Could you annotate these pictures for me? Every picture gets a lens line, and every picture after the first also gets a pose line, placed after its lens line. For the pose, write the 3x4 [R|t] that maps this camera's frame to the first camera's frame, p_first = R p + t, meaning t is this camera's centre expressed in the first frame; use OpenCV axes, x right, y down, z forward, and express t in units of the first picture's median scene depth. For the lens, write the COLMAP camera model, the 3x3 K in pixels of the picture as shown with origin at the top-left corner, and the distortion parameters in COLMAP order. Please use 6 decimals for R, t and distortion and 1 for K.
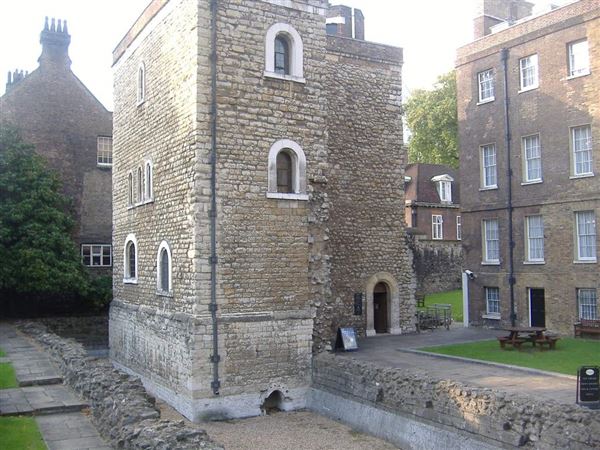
lens RADIAL K [[630.1, 0, 300.3], [0, 630.1, 240.4], [0, 0, 1]] dist [-0.115834, 0.085294]
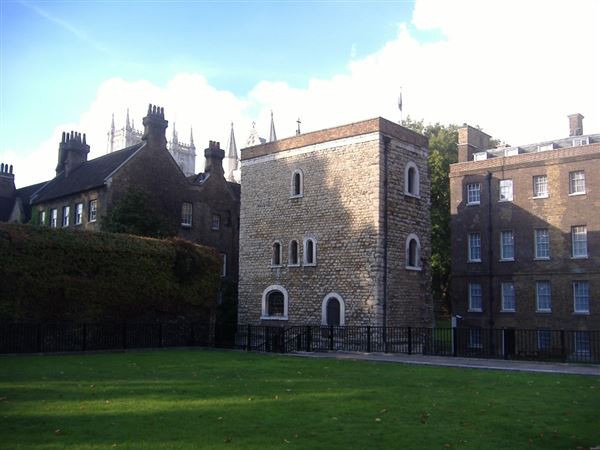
lens RADIAL K [[630.1, 0, 300.3], [0, 630.1, 240.4], [0, 0, 1]] dist [-0.115834, 0.085294]
pose [[0.958437, 0.057026, 0.279546, -0.758354], [-0.038546, 0.996719, -0.071169, -0.014395], [-0.282687, 0.057435, 0.957491, -0.484526]]
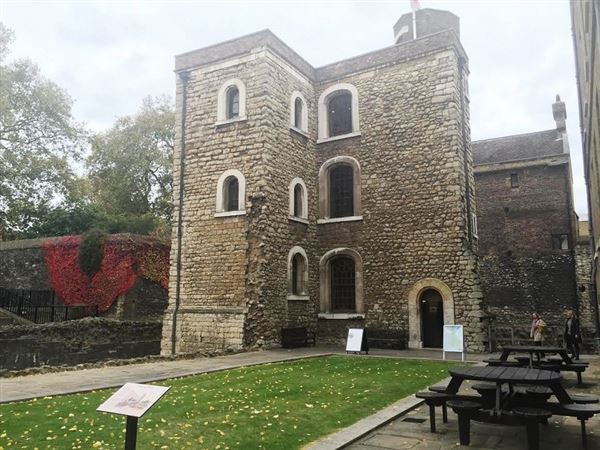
lens RADIAL K [[522.6, 0, 300.0], [0, 522.6, 225.0], [0, 0, 1]] dist [0.079085, -0.111742]
pose [[0.487442, -0.121645, -0.864640, 0.935914], [0.026060, 0.991834, -0.124848, 0.084600], [0.872767, 0.038323, 0.486631, 0.612173]]
